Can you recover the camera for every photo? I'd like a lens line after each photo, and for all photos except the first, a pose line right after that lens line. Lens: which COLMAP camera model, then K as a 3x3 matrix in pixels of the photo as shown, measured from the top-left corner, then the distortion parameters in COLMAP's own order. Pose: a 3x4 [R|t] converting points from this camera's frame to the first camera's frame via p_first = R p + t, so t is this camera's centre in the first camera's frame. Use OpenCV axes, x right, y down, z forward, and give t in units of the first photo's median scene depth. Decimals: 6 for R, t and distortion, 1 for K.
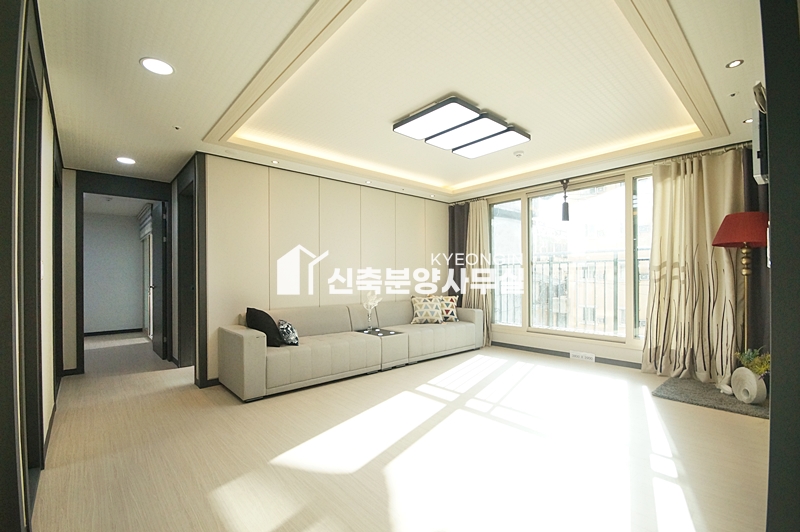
lens RADIAL K [[353.2, 0, 397.6], [0, 353.2, 274.3], [0, 0, 1]] dist [-0.000979, -0.003696]
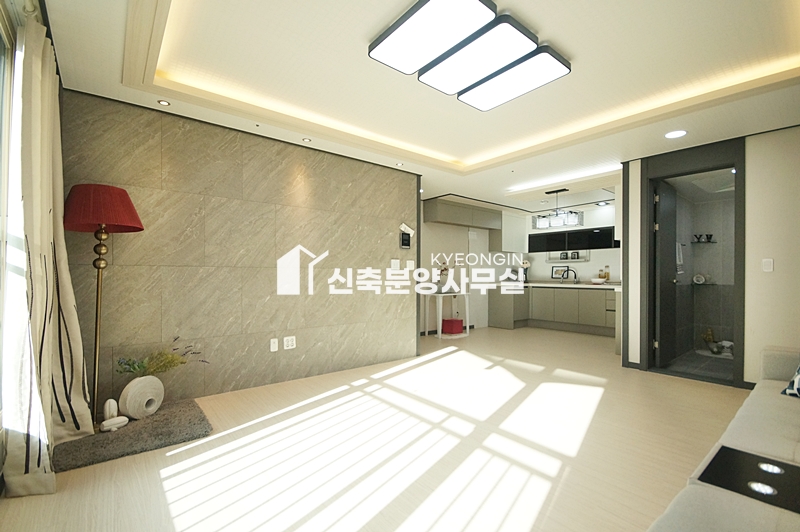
lens RADIAL K [[353.2, 0, 397.1], [0, 353.2, 276.7], [0, 0, 1]] dist [-0.000979, -0.003696]
pose [[-0.998961, 0.002663, 0.045488, 0.277732], [0.002524, 0.999992, -0.003103, 0.022017], [-0.045496, -0.002985, -0.998960, 1.520332]]
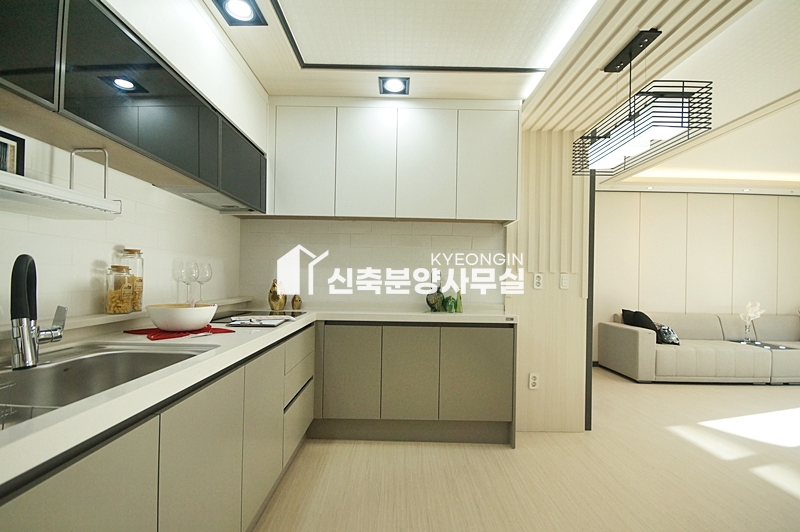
lens RADIAL K [[353.2, 0, 404.4], [0, 353.2, 278.4], [0, 0, 1]] dist [-0.000979, -0.003696]
pose [[0.752163, 0.017166, -0.658754, -0.195719], [-0.017316, 0.999830, 0.006282, -0.010138], [0.658750, 0.006682, 0.752333, -0.457401]]
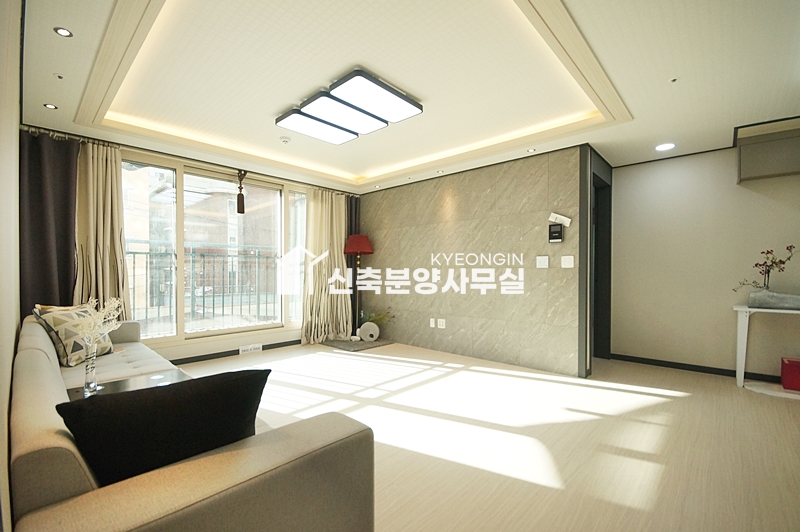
lens RADIAL K [[353.2, 0, 398.1], [0, 353.2, 273.4], [0, 0, 1]] dist [-0.000979, -0.003696]
pose [[-0.098544, 0.001997, 0.995131, -0.674427], [-0.007153, 0.999971, -0.002715, 0.017275], [-0.995107, -0.007386, -0.098527, 0.854478]]
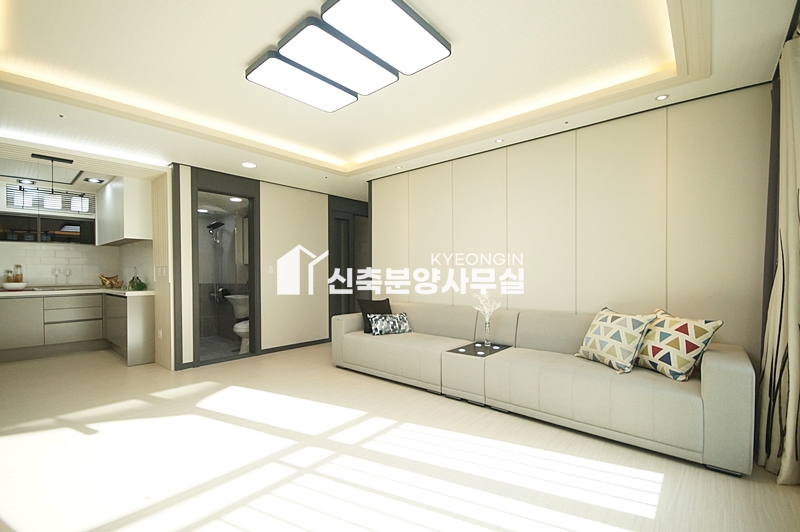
lens RADIAL K [[353.2, 0, 395.9], [0, 353.2, 274.7], [0, 0, 1]] dist [-0.000979, -0.003696]
pose [[0.125752, 0.012202, -0.991987, 0.791355], [0.012504, 0.999825, 0.013883, -0.001433], [0.991983, -0.014150, 0.125577, 0.908199]]
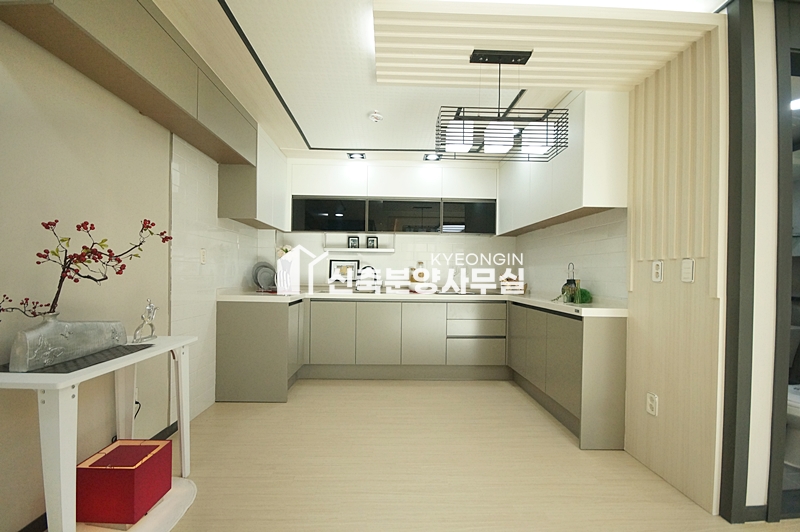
lens RADIAL K [[353.2, 0, 397.3], [0, 353.2, 276.5], [0, 0, 1]] dist [-0.000979, -0.003696]
pose [[-0.636716, 0.004660, -0.771084, 0.207813], [-0.004836, 0.999938, 0.010036, -0.000203], [0.771083, 0.010119, -0.636654, 0.313706]]
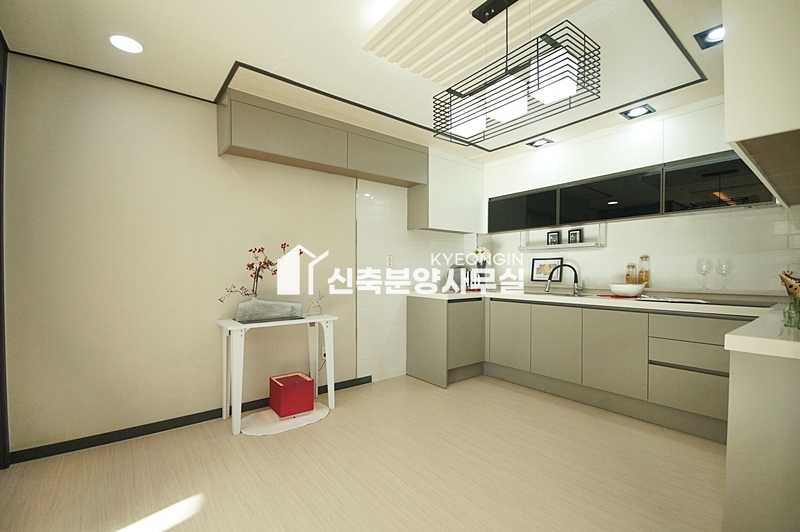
lens RADIAL K [[353.2, 0, 398.8], [0, 353.2, 279.0], [0, 0, 1]] dist [-0.000979, -0.003696]
pose [[-0.998130, 0.004334, 0.060979, -0.194478], [0.005059, 0.999918, 0.011742, 0.005056], [-0.060923, 0.012029, -0.998070, 0.515392]]
